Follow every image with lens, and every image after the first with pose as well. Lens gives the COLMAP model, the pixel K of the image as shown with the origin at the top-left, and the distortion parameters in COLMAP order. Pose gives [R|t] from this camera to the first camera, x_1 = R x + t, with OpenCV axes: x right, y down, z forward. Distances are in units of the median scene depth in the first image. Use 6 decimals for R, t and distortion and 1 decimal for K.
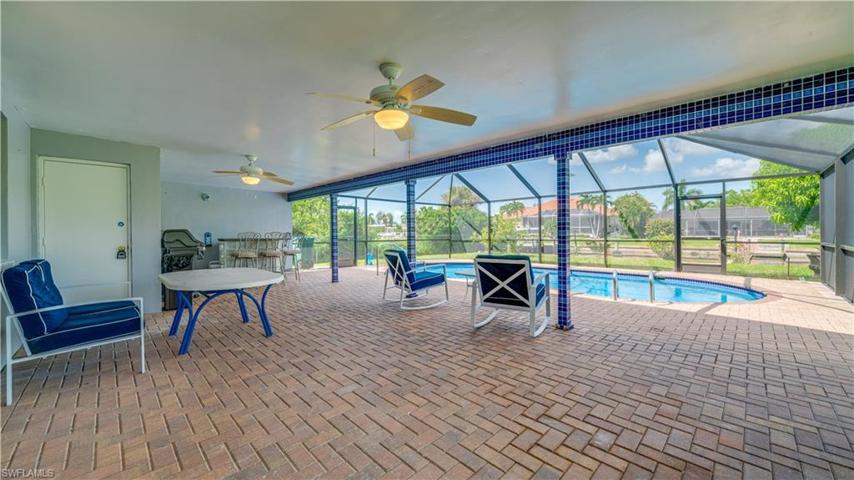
lens RADIAL K [[326.0, 0, 427.0], [0, 326.0, 235.5], [0, 0, 1]] dist [0.000391, -0.000253]
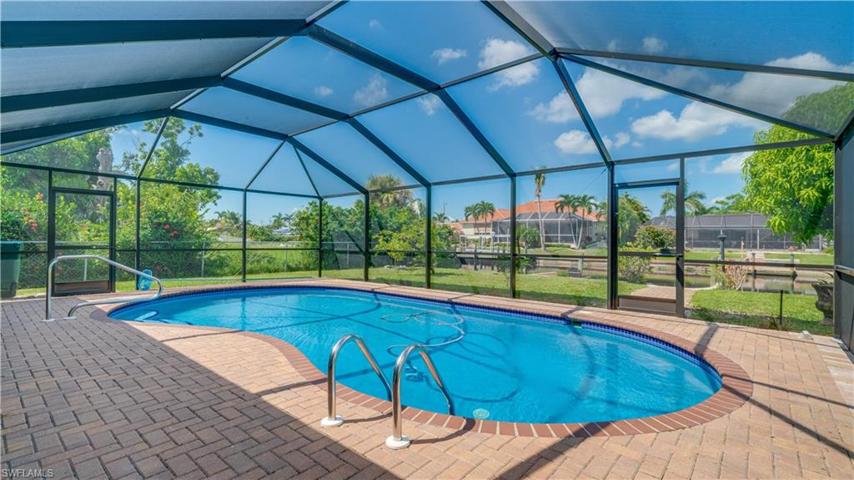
lens RADIAL K [[385.6, 0, 428.8], [0, 385.6, 242.3], [0, 0, 1]] dist [0.000710, 0.000706]
pose [[0.997706, 0.013927, 0.066254, 0.308140], [-0.013818, 0.999902, -0.002104, -0.003657], [-0.066277, 0.001183, 0.997801, 0.253203]]
